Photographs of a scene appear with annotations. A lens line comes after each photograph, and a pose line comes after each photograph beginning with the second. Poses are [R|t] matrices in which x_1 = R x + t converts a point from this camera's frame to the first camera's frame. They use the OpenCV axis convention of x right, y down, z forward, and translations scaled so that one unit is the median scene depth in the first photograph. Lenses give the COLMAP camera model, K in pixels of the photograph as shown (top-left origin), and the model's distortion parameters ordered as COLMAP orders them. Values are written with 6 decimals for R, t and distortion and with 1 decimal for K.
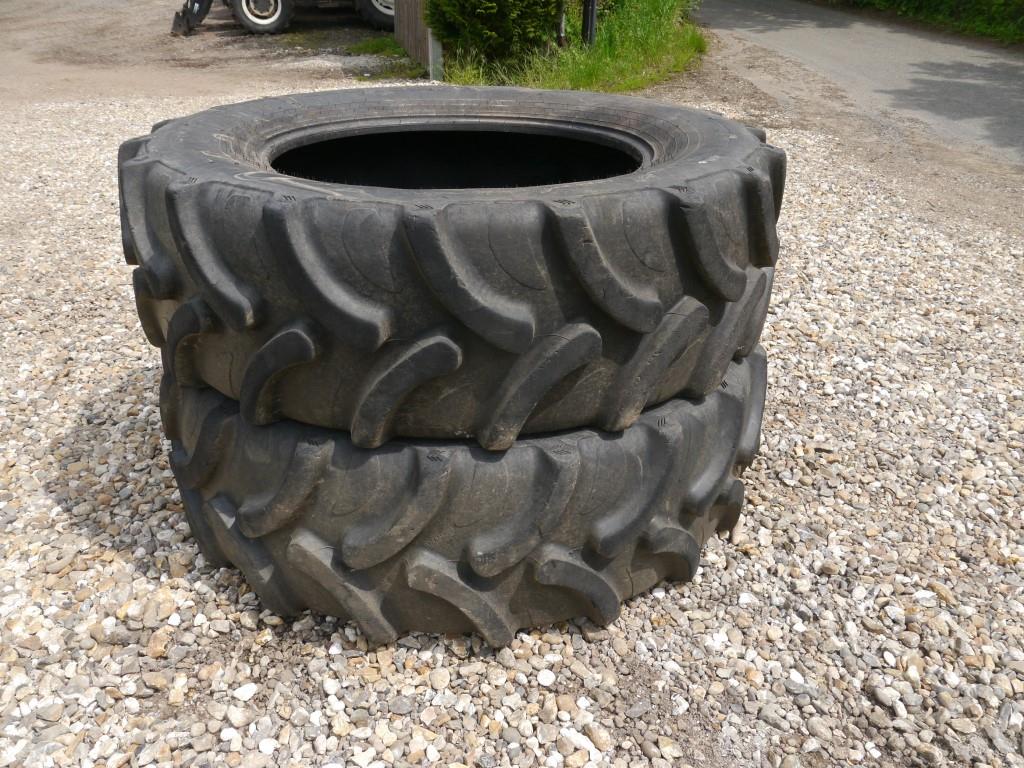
lens RADIAL K [[852.9, 0, 517.6], [0, 852.9, 381.9], [0, 0, 1]] dist [-0.033703, 0.014742]
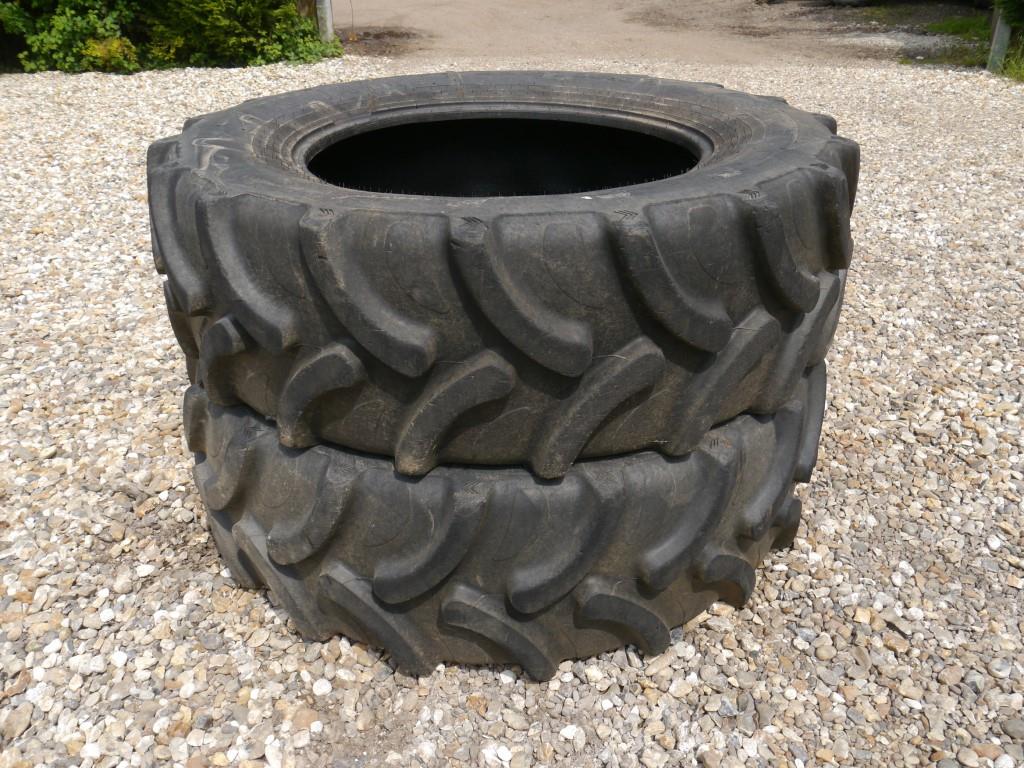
lens RADIAL K [[852.9, 0, 517.6], [0, 852.9, 381.9], [0, 0, 1]] dist [-0.033703, 0.014742]
pose [[0.762802, 0.291319, -0.577292, 0.494920], [-0.272036, 0.954495, 0.122214, -0.125774], [0.586626, 0.063819, 0.807340, 0.236560]]
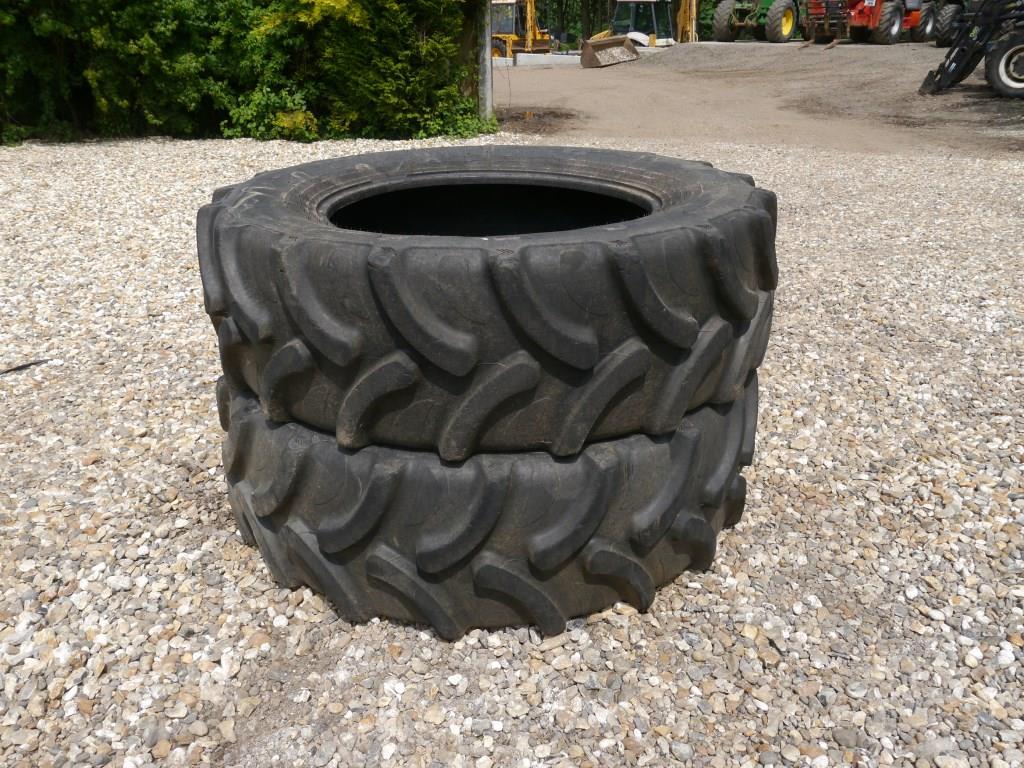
lens RADIAL K [[856.4, 0, 512.0], [0, 856.4, 384.0], [0, 0, 1]] dist [-0.026595, 0.002663]
pose [[0.607530, 0.299979, -0.735473, 0.763424], [-0.339152, 0.935260, 0.101314, -0.152699], [0.718250, 0.187886, 0.669937, 0.263781]]
